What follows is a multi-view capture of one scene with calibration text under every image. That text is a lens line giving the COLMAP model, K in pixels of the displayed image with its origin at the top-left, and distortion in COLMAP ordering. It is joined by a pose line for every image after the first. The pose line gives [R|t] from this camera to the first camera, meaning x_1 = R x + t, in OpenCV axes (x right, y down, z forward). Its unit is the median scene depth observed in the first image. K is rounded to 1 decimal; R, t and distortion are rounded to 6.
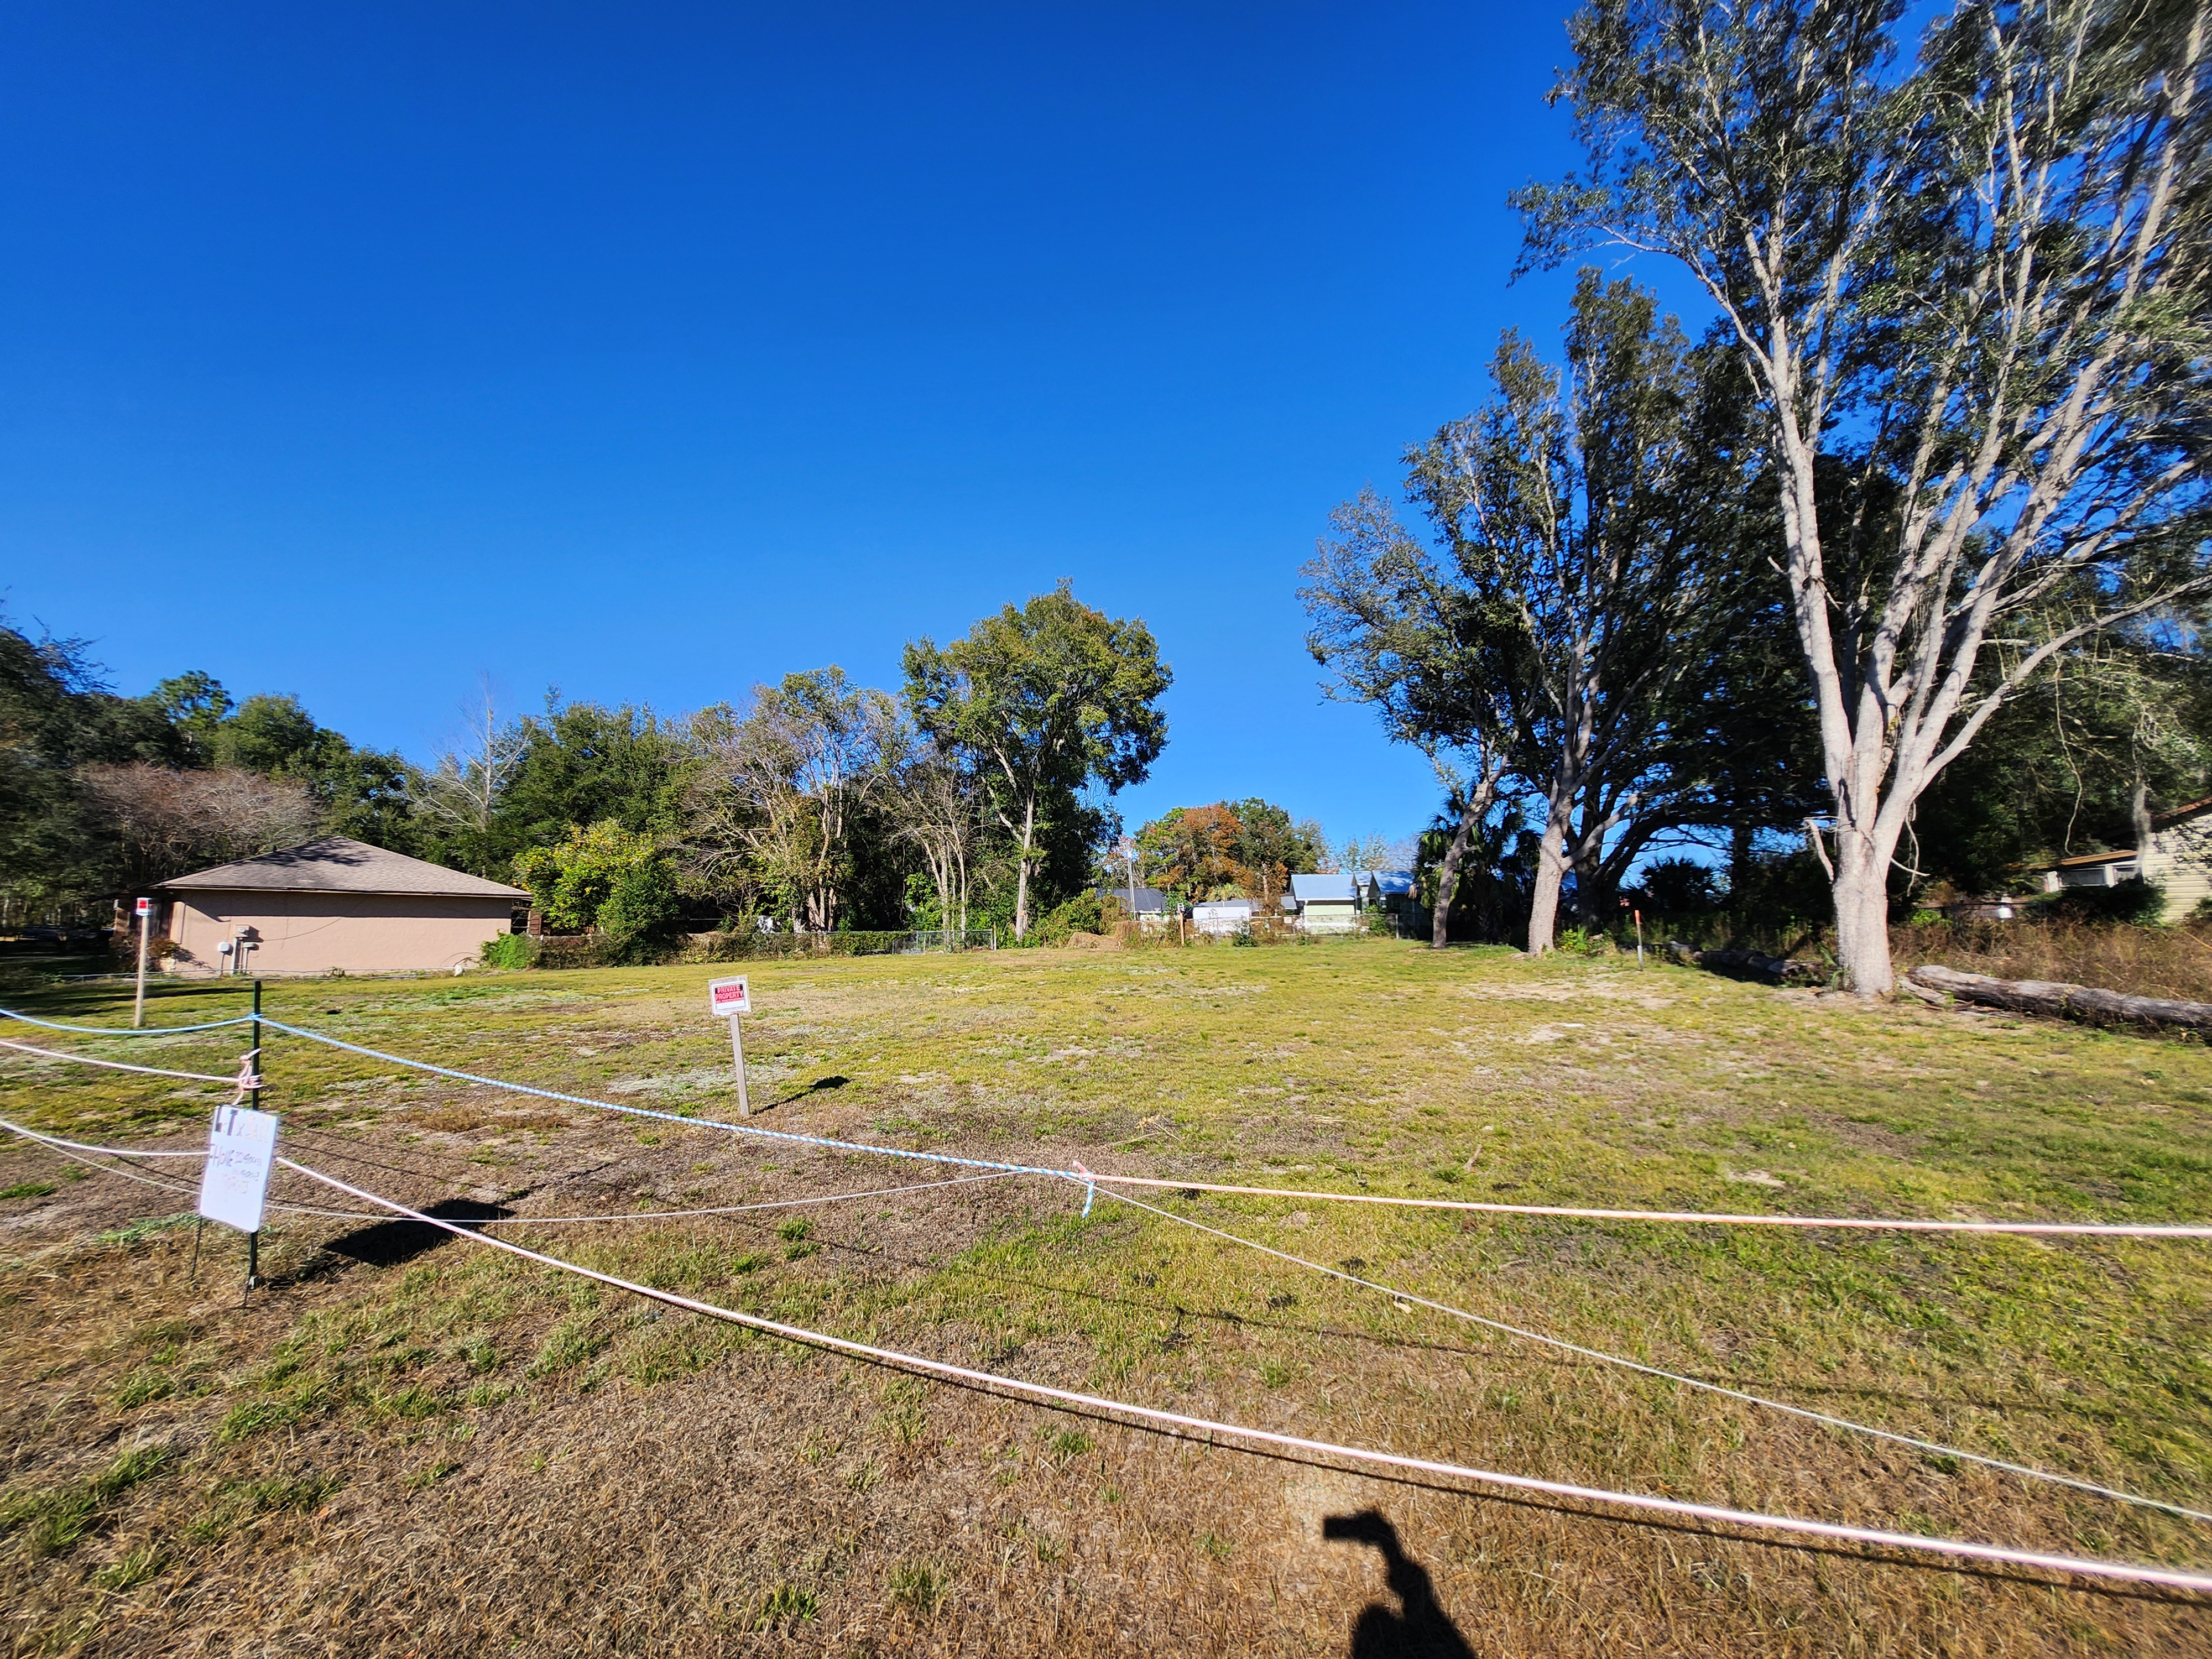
lens RADIAL K [[883.6, 0, 1099.1], [0, 883.6, 824.2], [0, 0, 1]] dist [-0.018306, -0.000593]
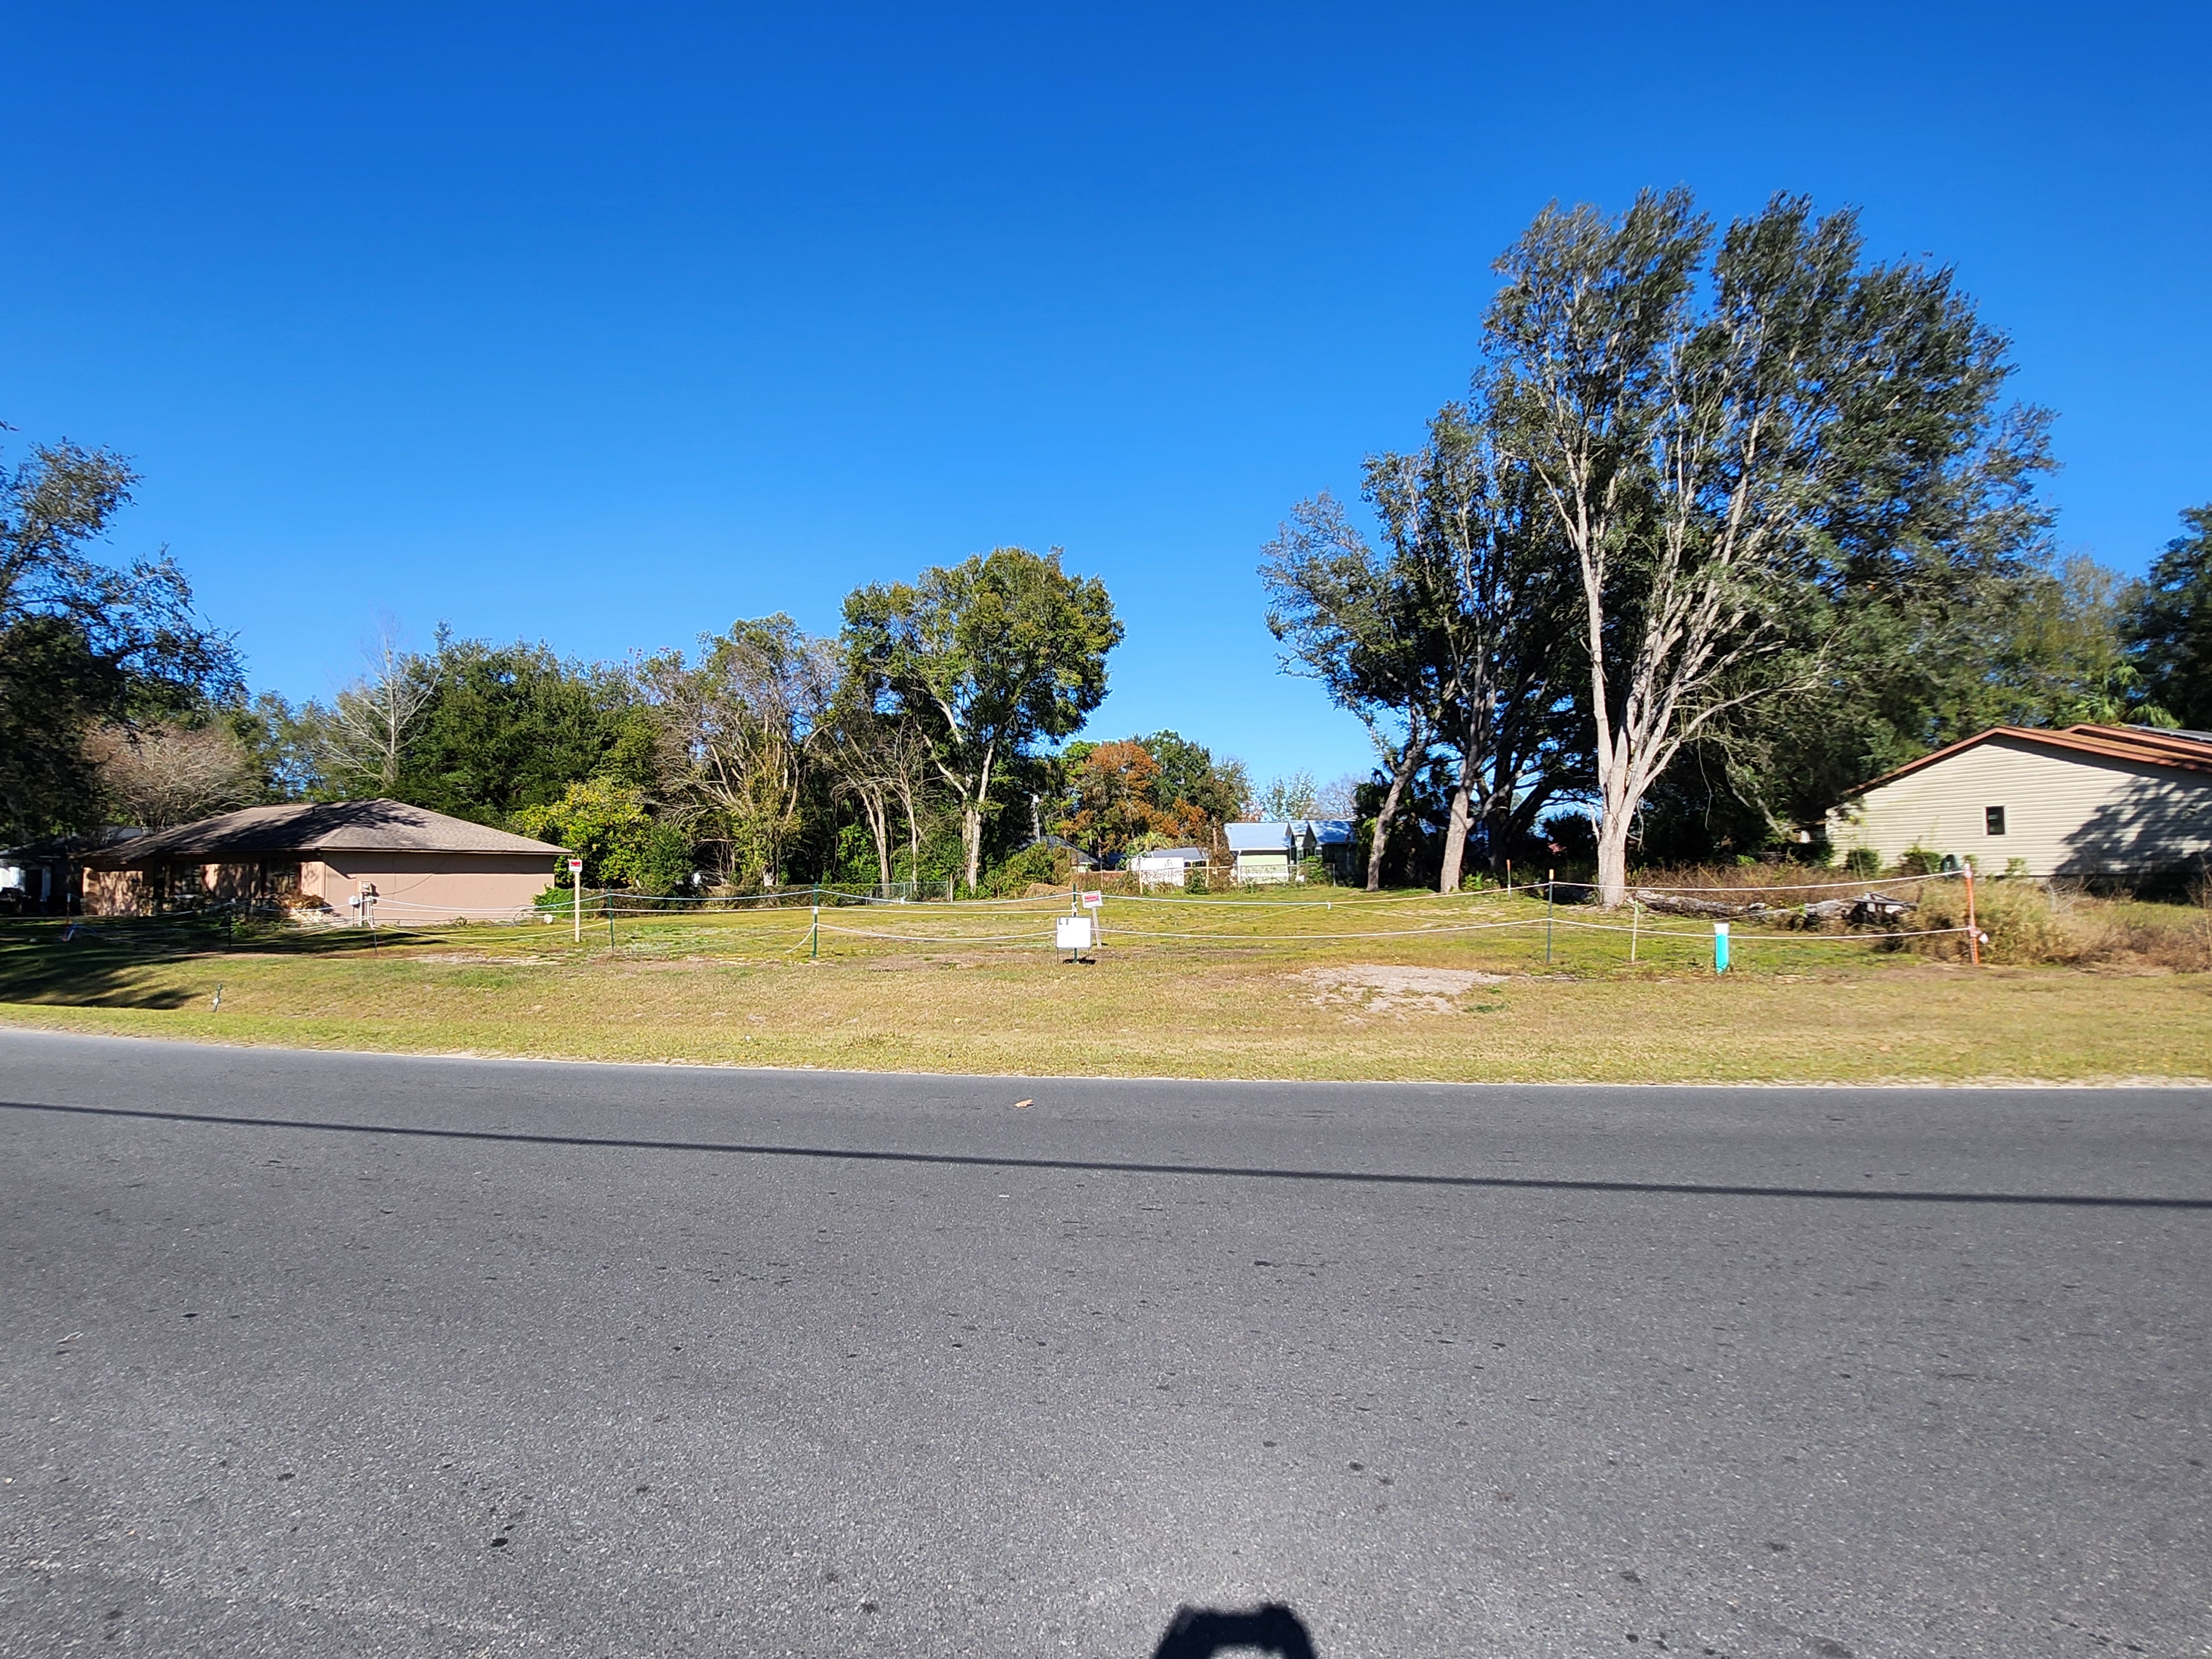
lens RADIAL K [[1210.5, 0, 1102.0], [0, 1210.5, 825.5], [0, 0, 1]] dist [-0.004102, 0.000463]
pose [[0.988623, -0.002761, 0.150387, -0.158890], [-0.007474, 0.997695, 0.067449, -0.040407], [-0.150227, -0.067805, 0.986324, -0.397847]]
